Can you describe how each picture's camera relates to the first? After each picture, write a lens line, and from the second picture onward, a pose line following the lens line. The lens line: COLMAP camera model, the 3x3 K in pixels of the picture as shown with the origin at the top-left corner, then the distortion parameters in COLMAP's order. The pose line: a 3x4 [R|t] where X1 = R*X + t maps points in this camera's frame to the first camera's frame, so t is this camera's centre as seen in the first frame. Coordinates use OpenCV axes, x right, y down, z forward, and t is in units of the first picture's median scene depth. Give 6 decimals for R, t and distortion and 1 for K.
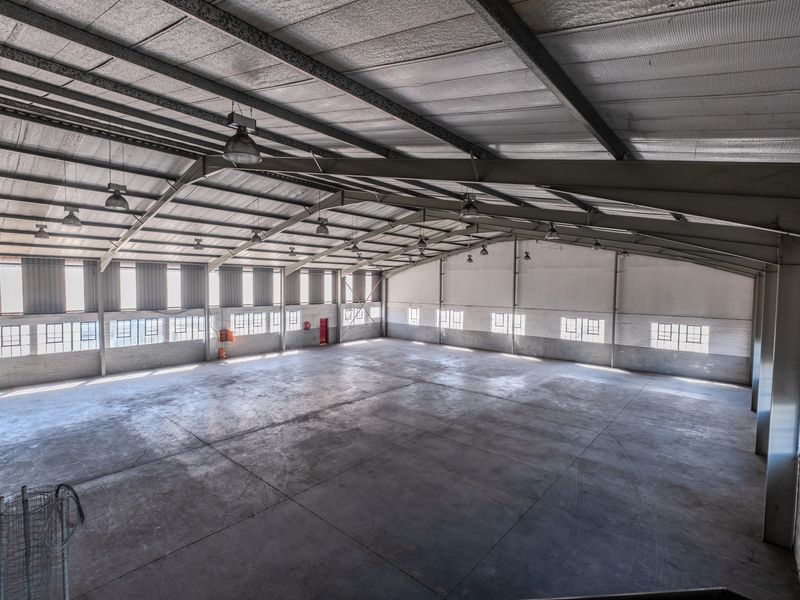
lens RADIAL K [[397.7, 0, 400.2], [0, 397.7, 302.7], [0, 0, 1]] dist [-0.016804, 0.002196]
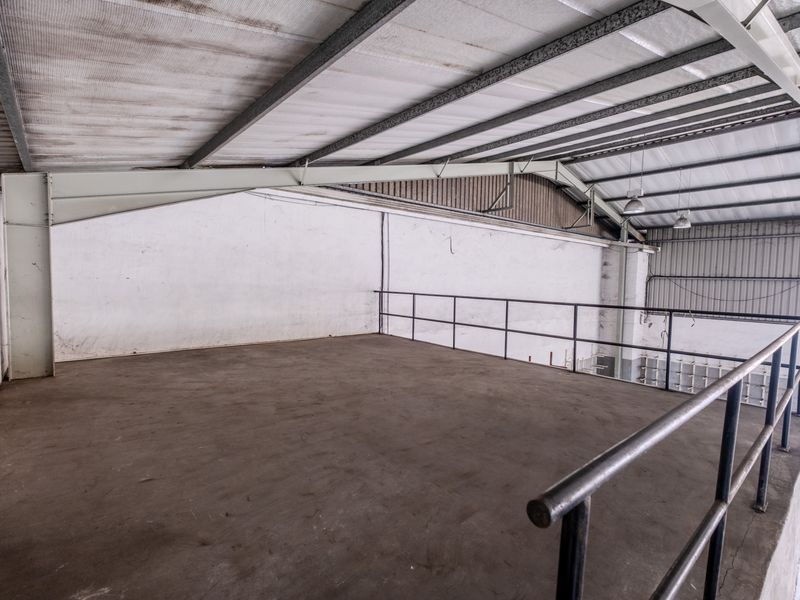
lens RADIAL K [[397.7, 0, 400.3], [0, 397.7, 301.0], [0, 0, 1]] dist [-0.016804, 0.002196]
pose [[-0.156901, 0.046470, -0.986520, 0.382984], [-0.062870, 0.996396, 0.056934, 0.002444], [0.985611, 0.070955, -0.153414, 0.373811]]
